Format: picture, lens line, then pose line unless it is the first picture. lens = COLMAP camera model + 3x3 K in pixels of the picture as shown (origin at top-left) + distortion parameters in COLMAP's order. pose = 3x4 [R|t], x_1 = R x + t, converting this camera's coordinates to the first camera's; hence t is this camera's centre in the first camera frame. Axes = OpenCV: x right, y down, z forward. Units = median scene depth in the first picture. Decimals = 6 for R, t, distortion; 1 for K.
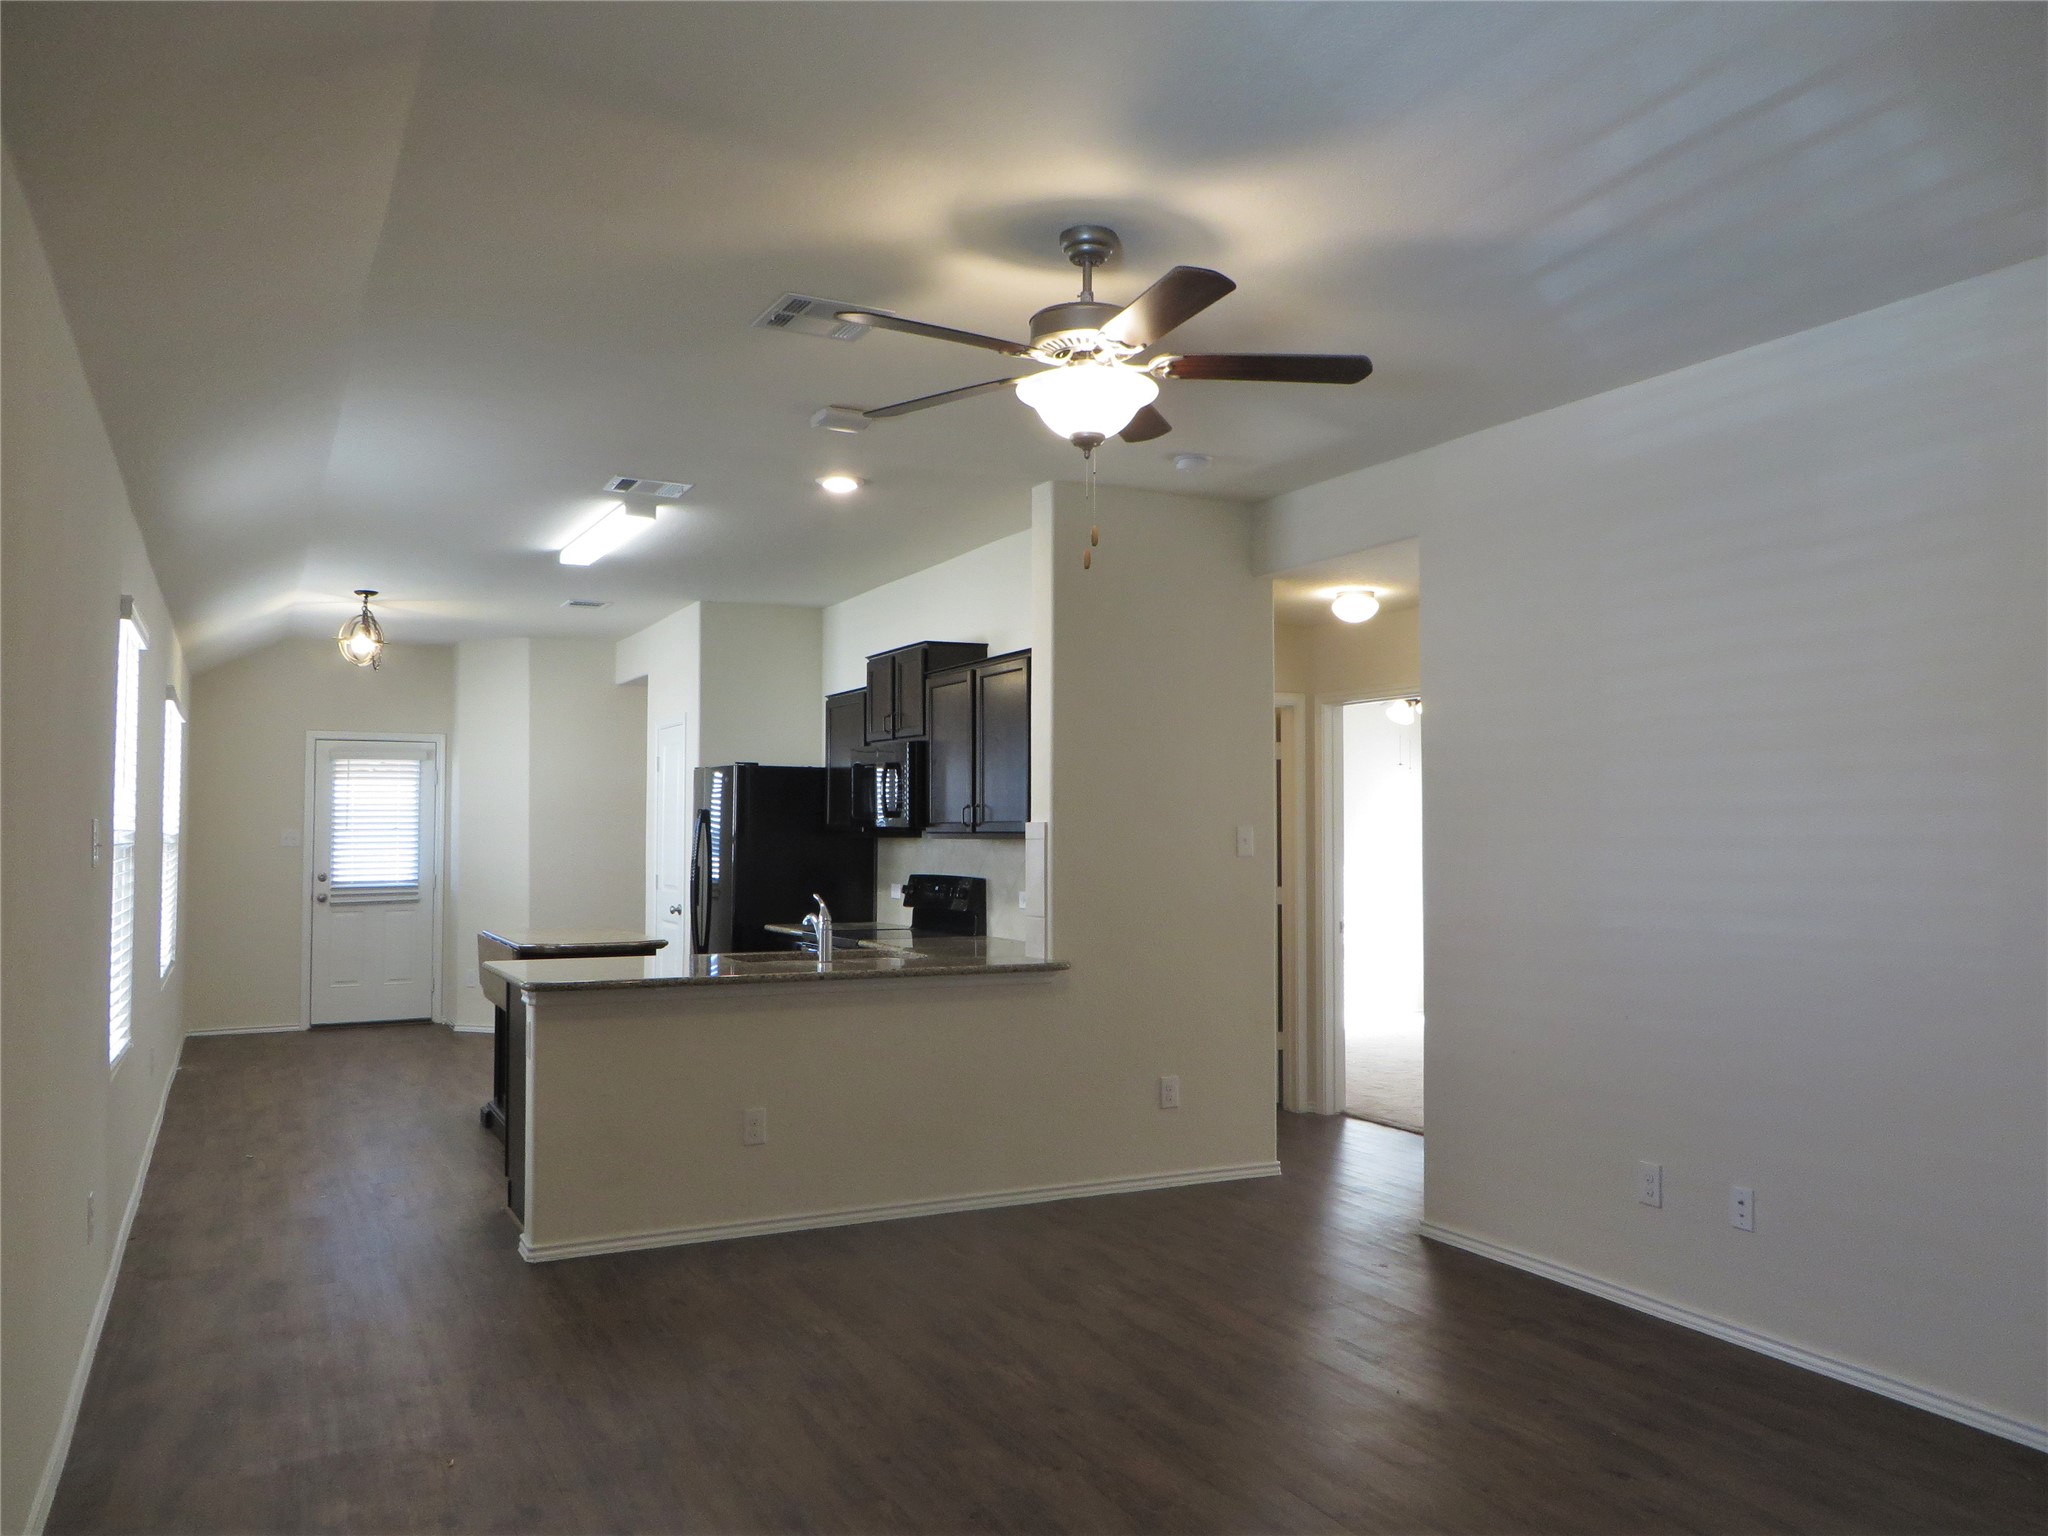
lens RADIAL K [[1547.4, 0, 1036.3], [0, 1547.4, 764.8], [0, 0, 1]] dist [-0.010235, 0.001484]
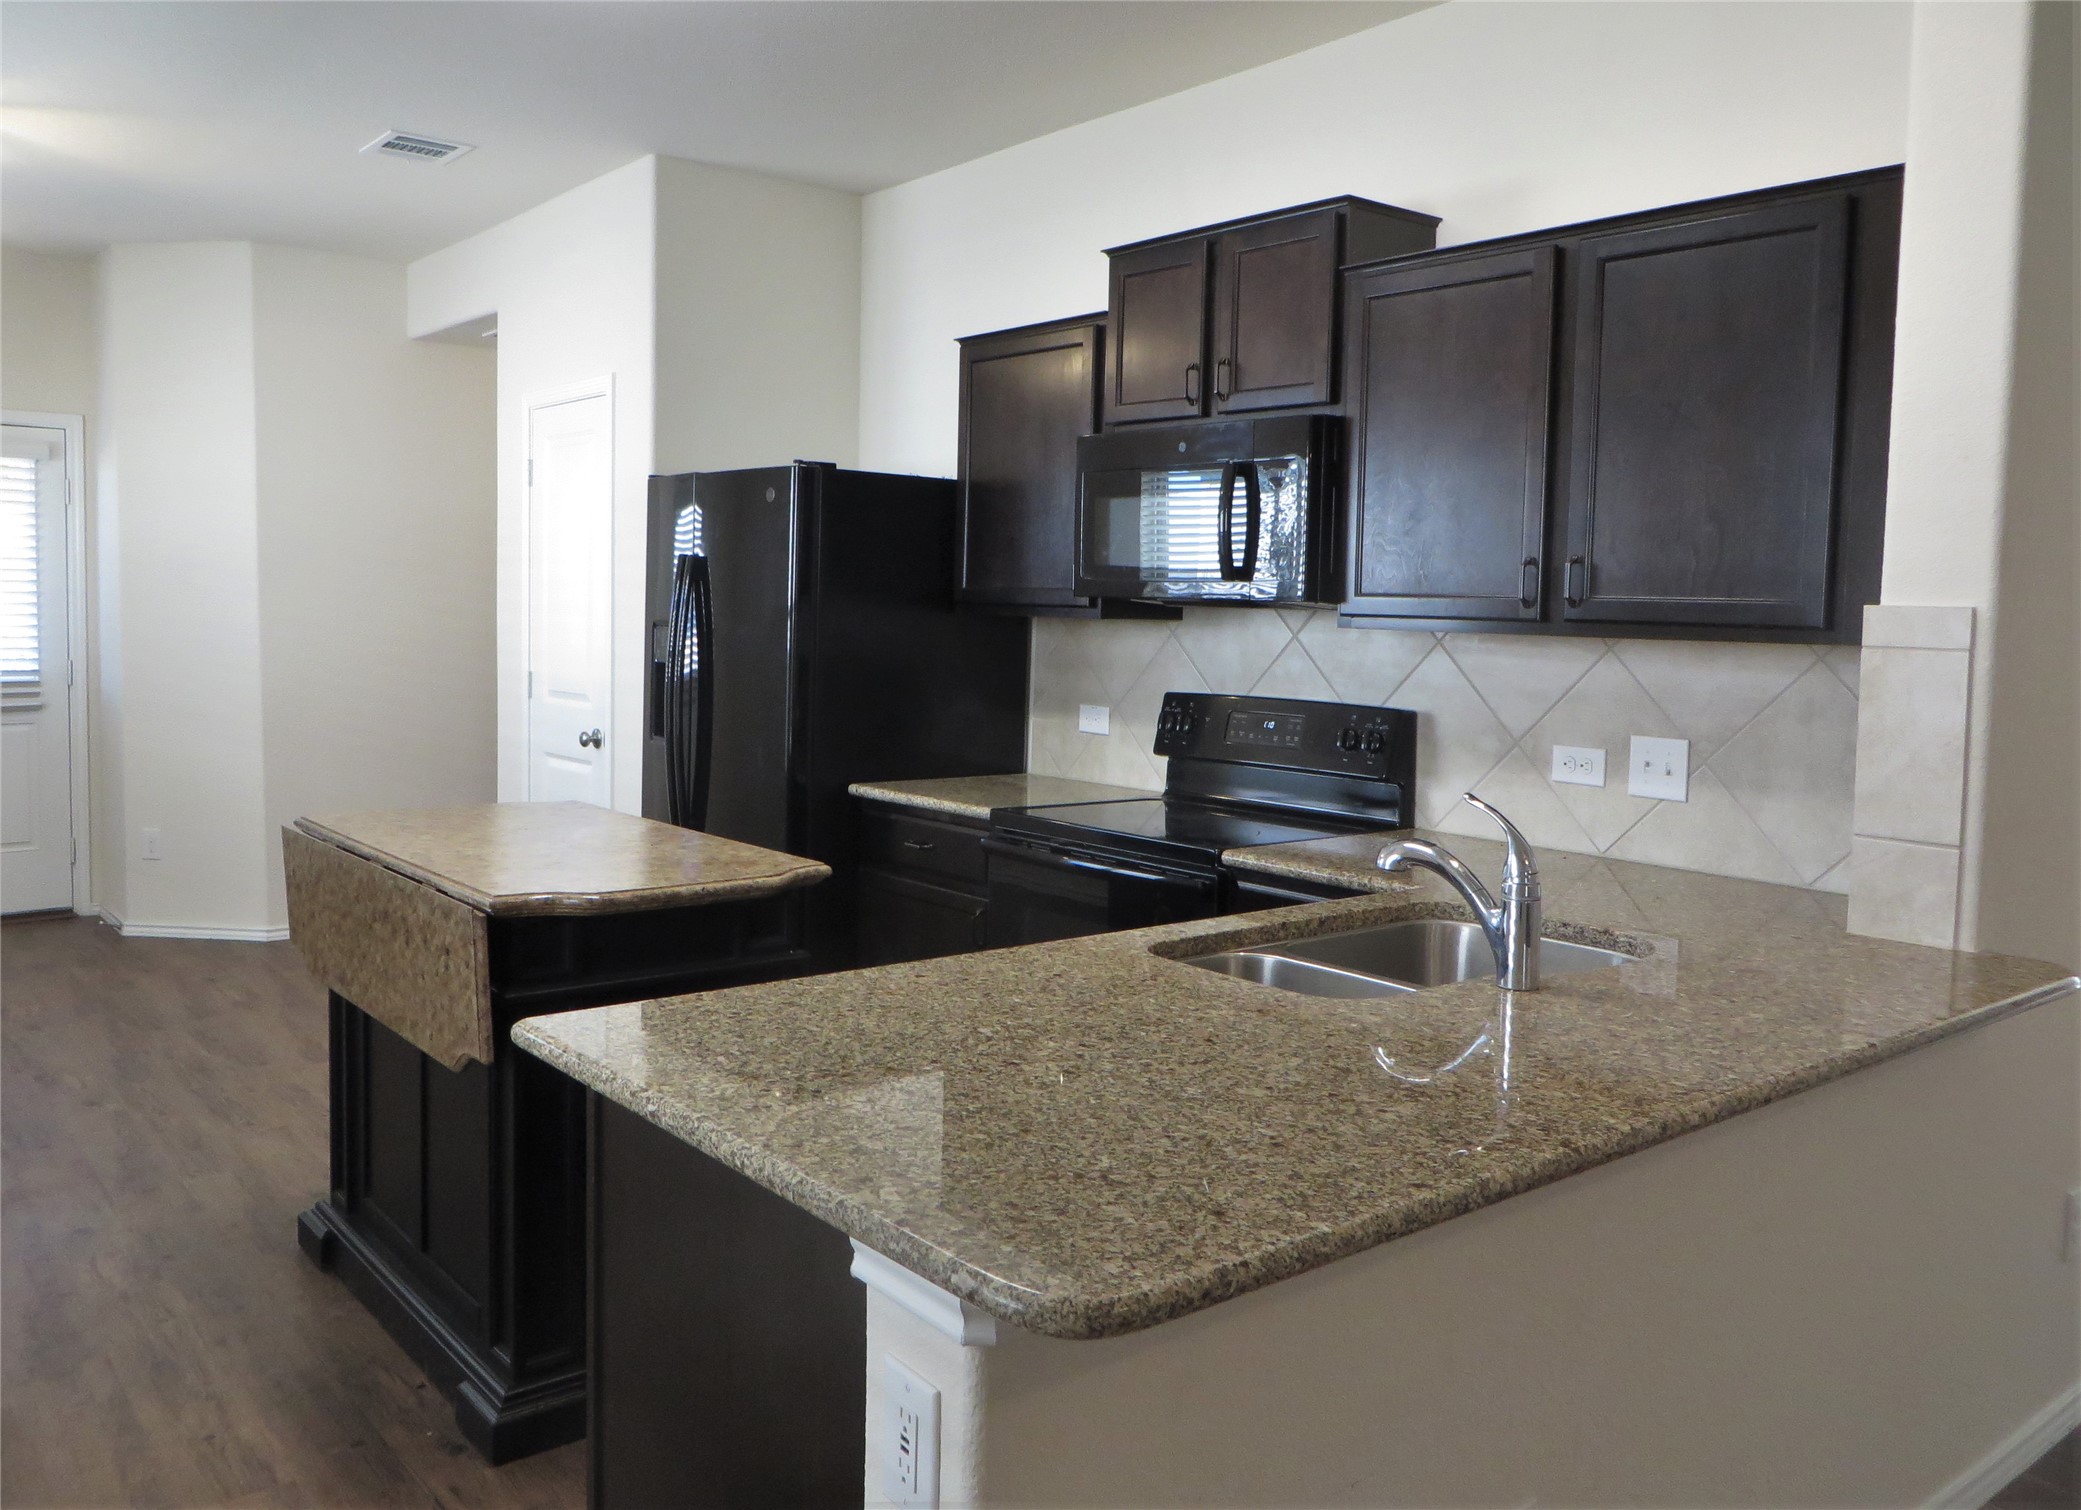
lens RADIAL K [[1624.3, 0, 1037.9], [0, 1624.3, 695.4], [0, 0, 1]] dist [-0.009551, -0.003152]
pose [[0.977513, 0.004100, 0.210836, -0.218972], [-0.026144, 0.994454, 0.101875, 0.017118], [-0.209249, -0.105097, 0.972198, 0.451339]]
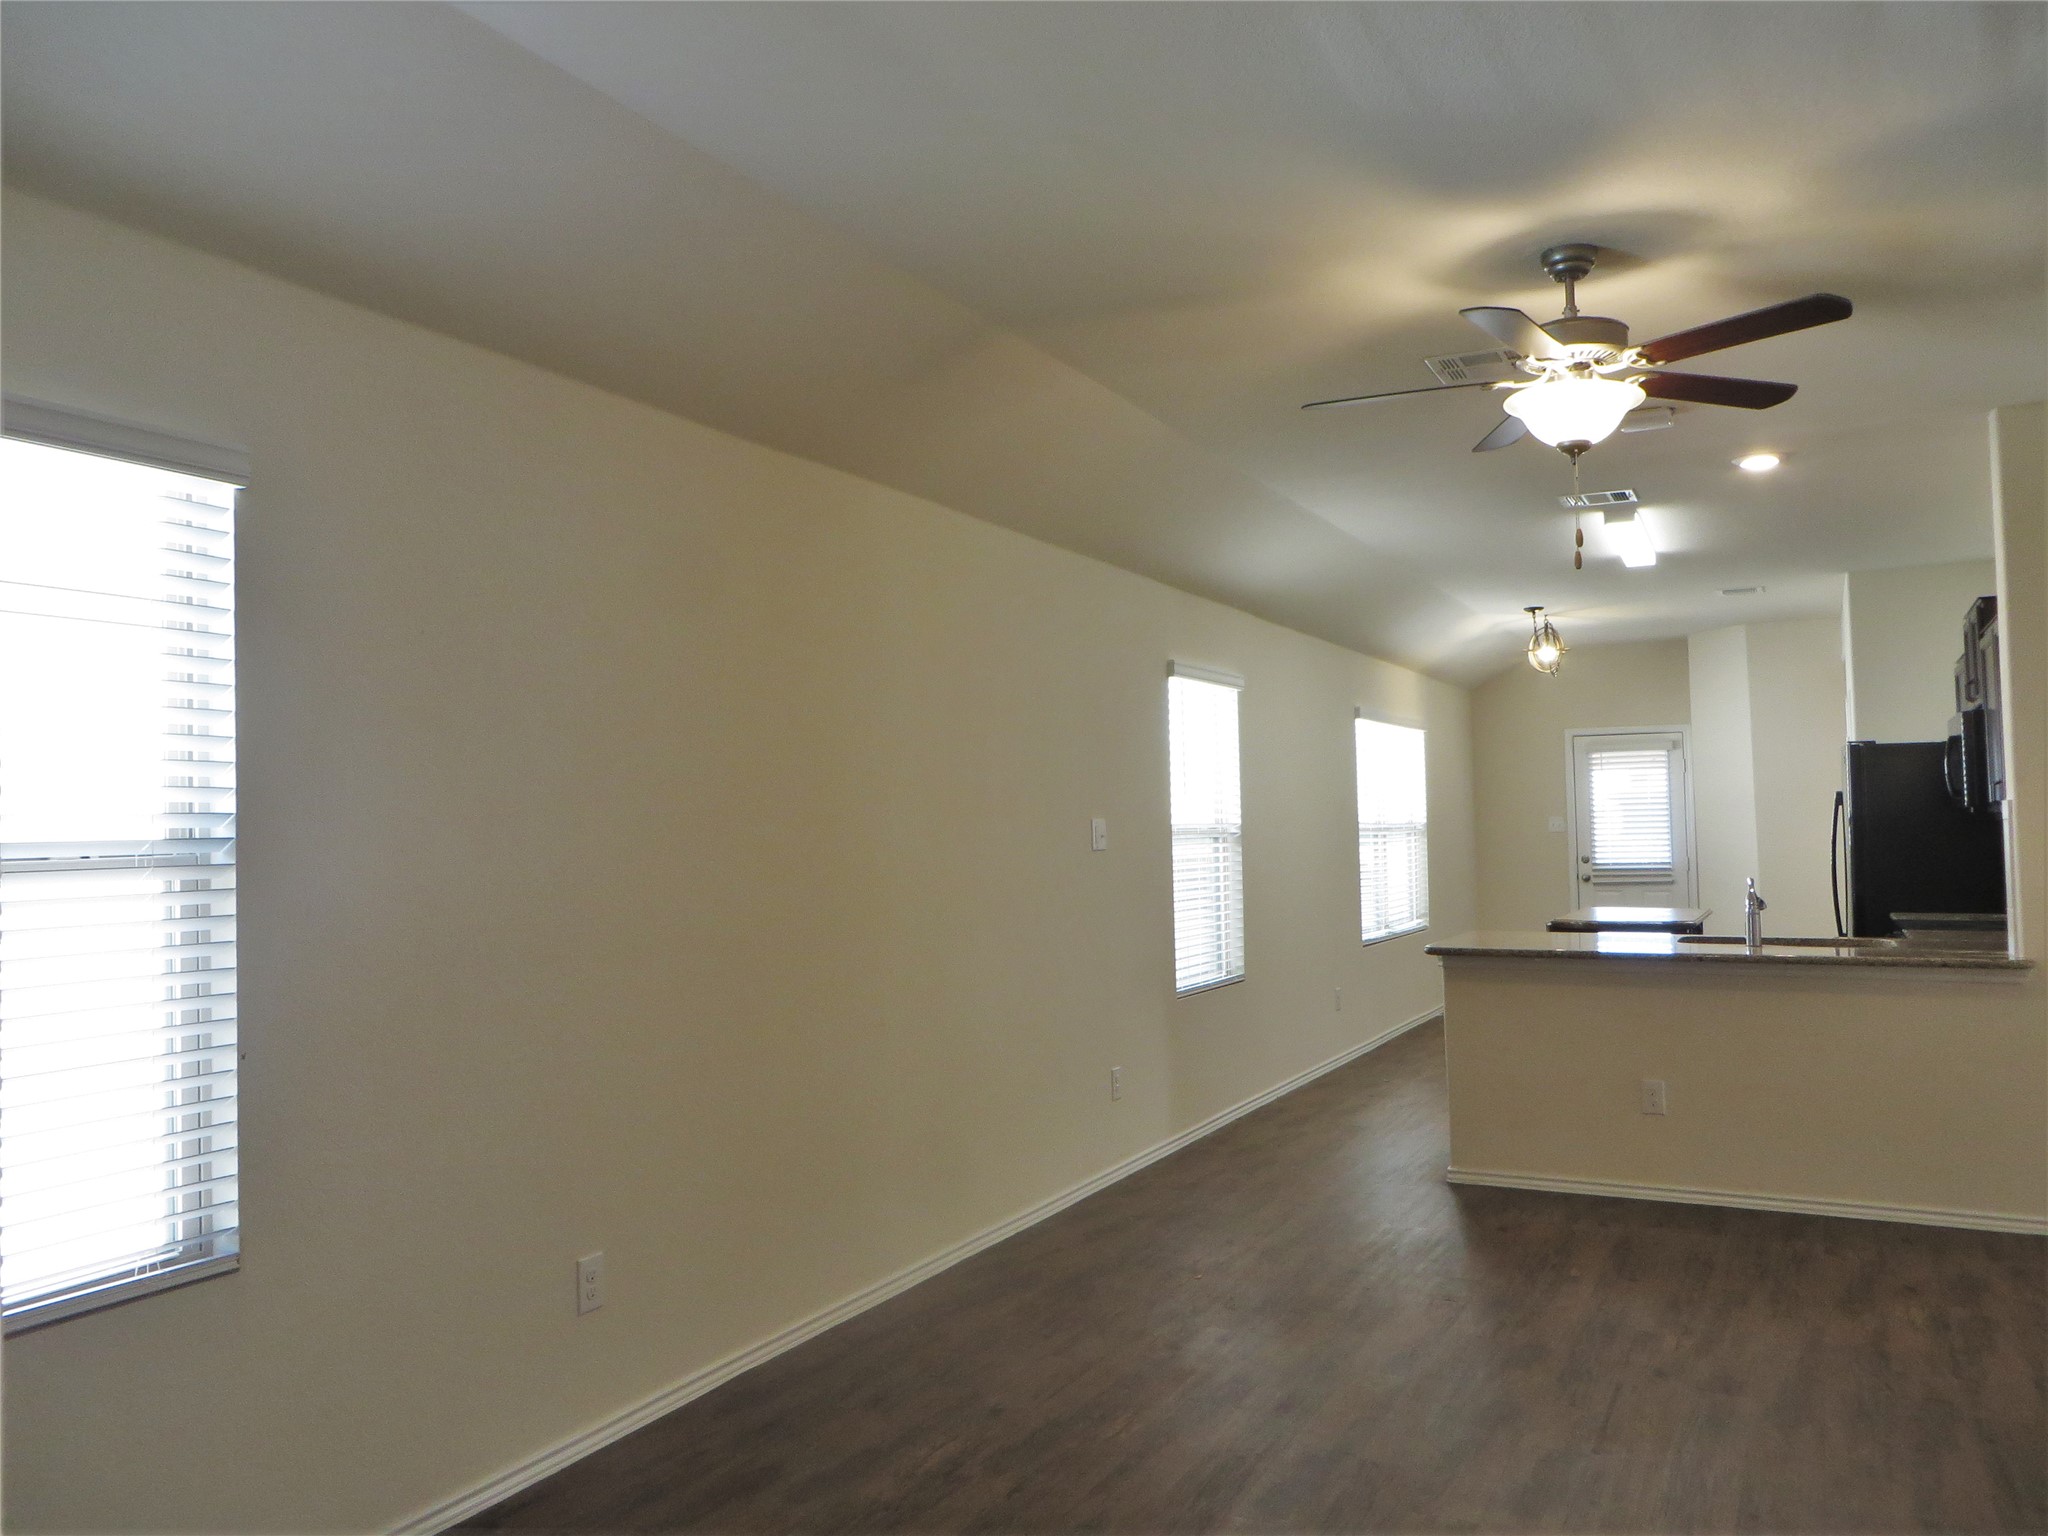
lens RADIAL K [[1547.4, 0, 1036.3], [0, 1547.4, 764.8], [0, 0, 1]] dist [-0.010235, 0.001484]
pose [[0.587751, -0.042319, -0.807934, 0.269933], [0.050780, 0.998592, -0.015364, 0.002000], [0.807446, -0.031997, 0.589073, 0.029745]]
